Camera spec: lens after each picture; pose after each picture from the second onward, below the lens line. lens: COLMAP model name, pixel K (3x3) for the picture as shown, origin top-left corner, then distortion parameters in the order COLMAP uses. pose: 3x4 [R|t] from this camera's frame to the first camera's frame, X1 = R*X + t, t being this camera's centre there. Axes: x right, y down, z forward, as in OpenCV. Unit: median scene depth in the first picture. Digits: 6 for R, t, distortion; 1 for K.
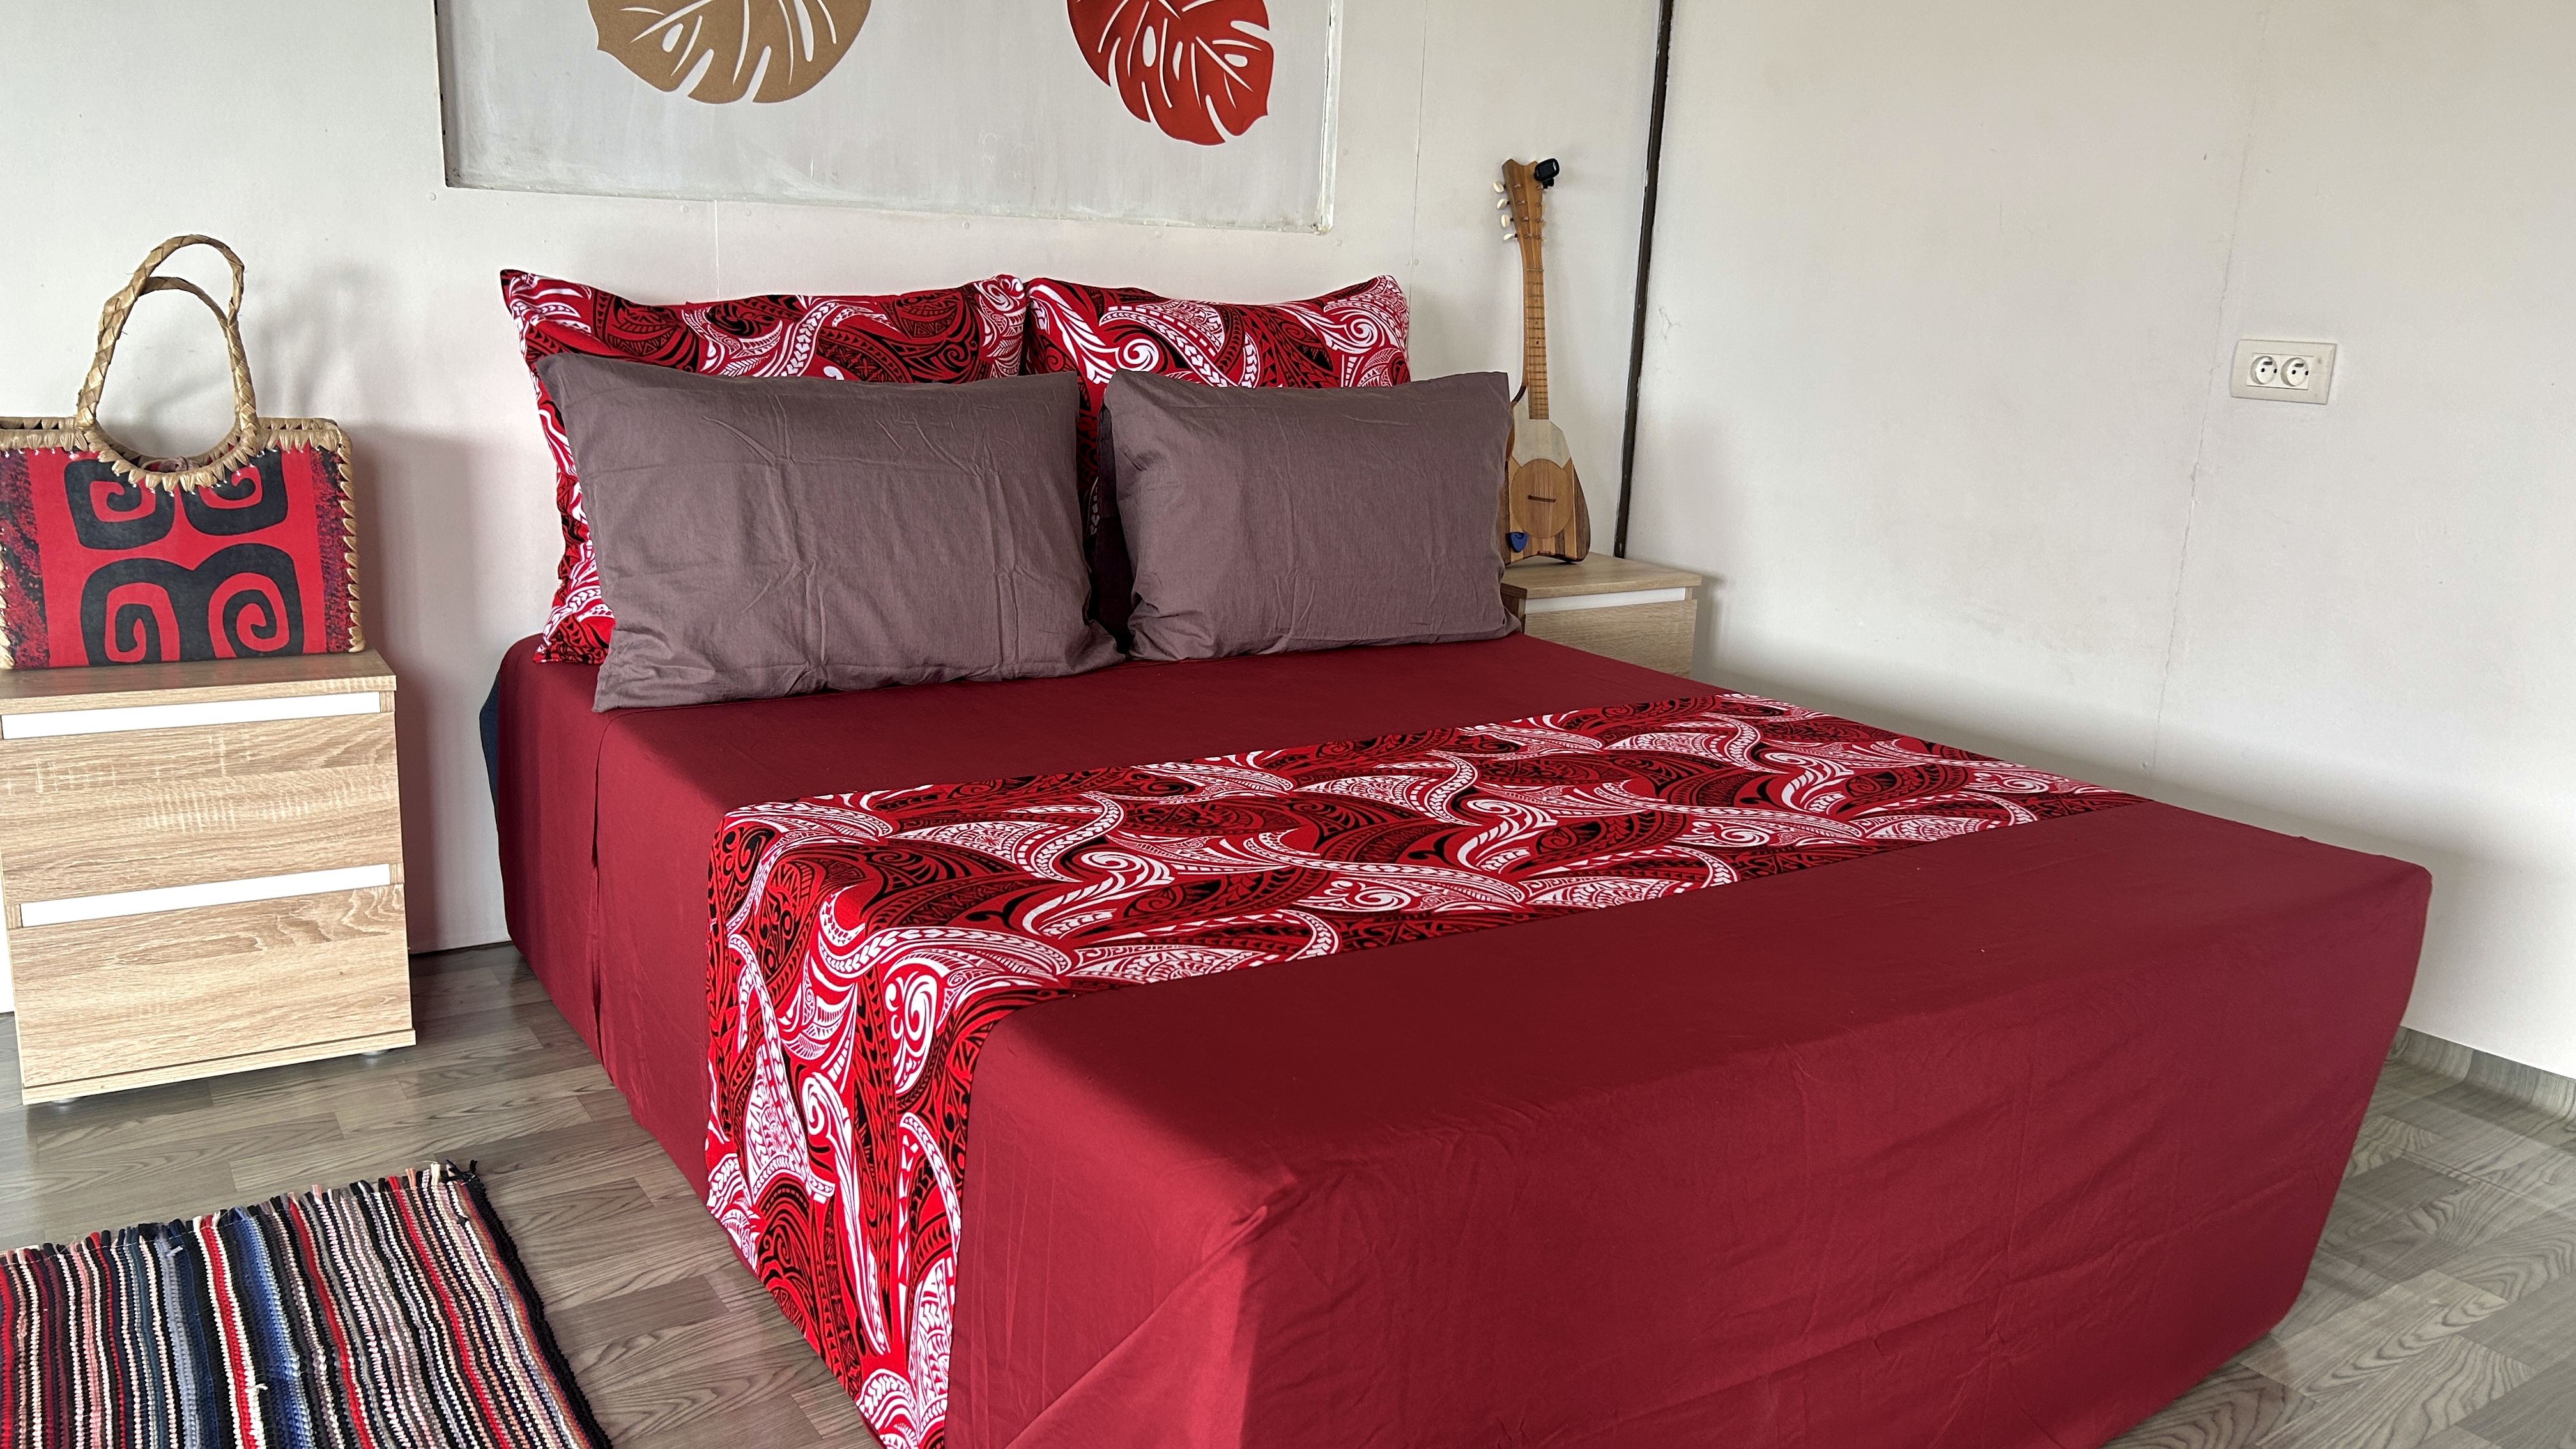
lens RADIAL K [[1938.4, 0, 1290.9], [0, 1938.4, 724.0], [0, 0, 1]] dist [0.058028, -0.064304]
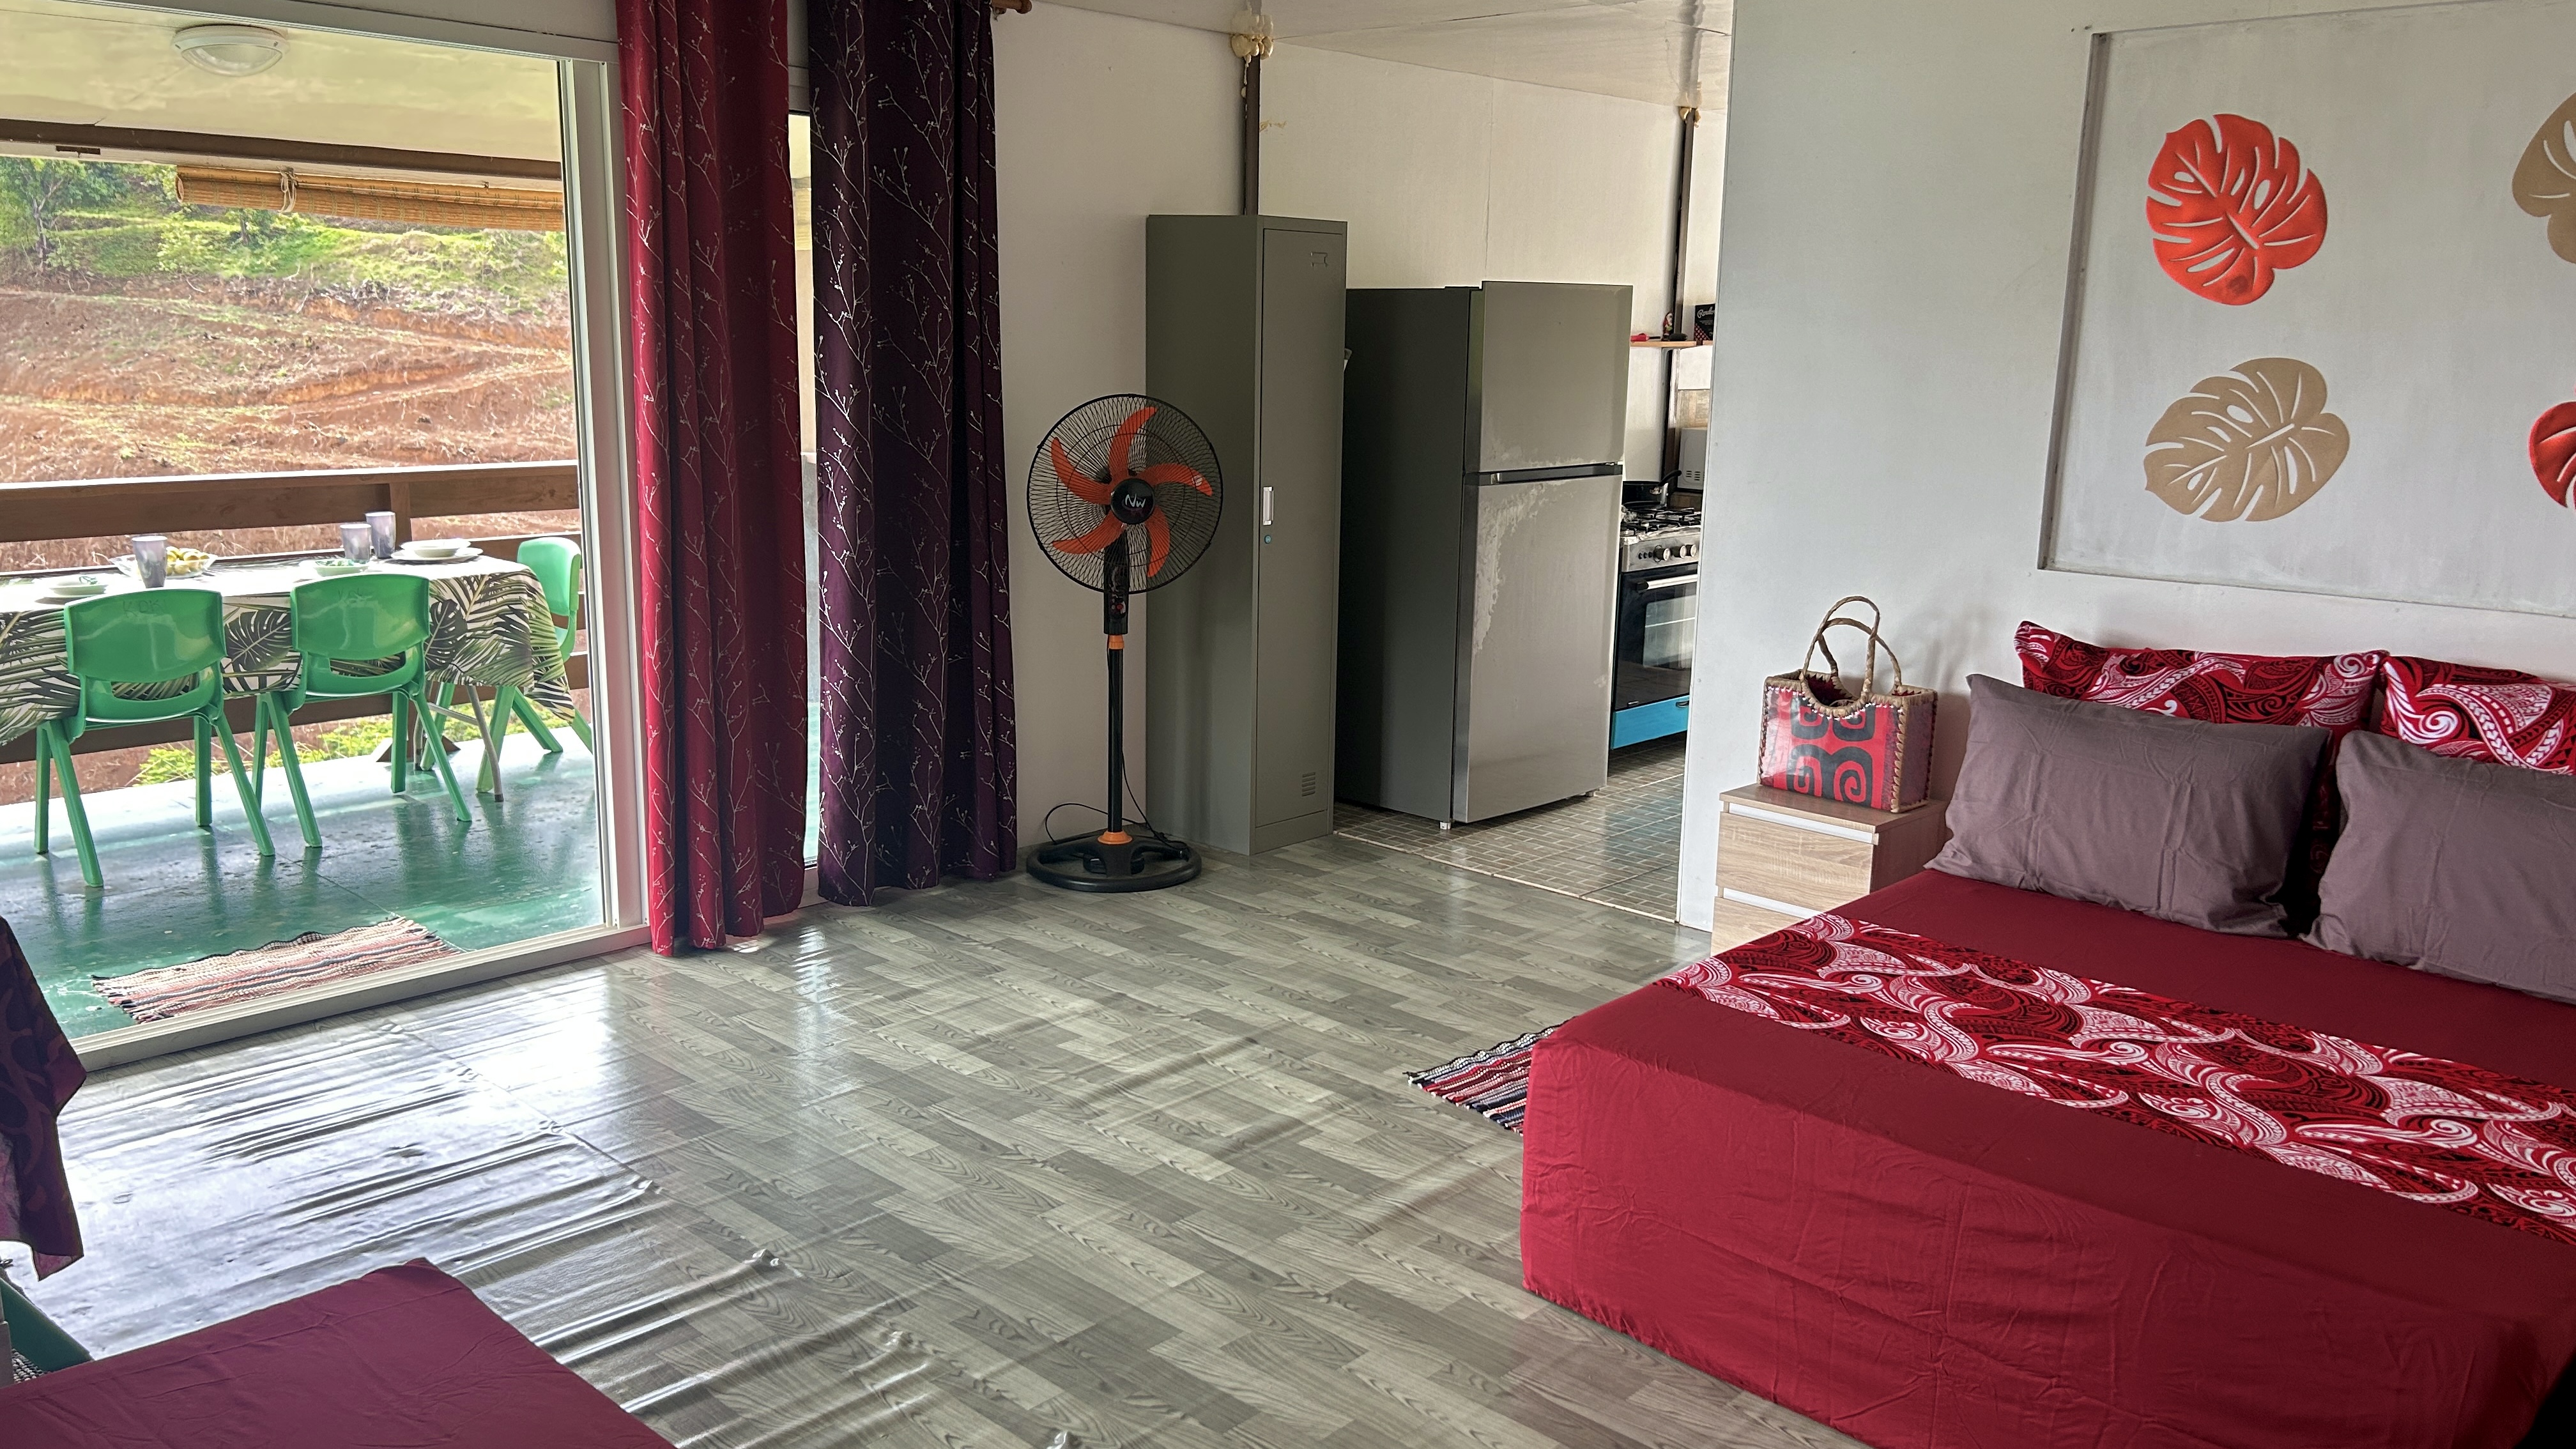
lens RADIAL K [[1938.4, 0, 1288.4], [0, 1938.4, 711.7], [0, 0, 1]] dist [0.058028, -0.064304]
pose [[0.233272, 0.151651, -0.960513, 1.199844], [-0.225776, 0.969218, 0.098193, -0.187018], [0.945838, 0.193956, 0.260331, -0.064662]]
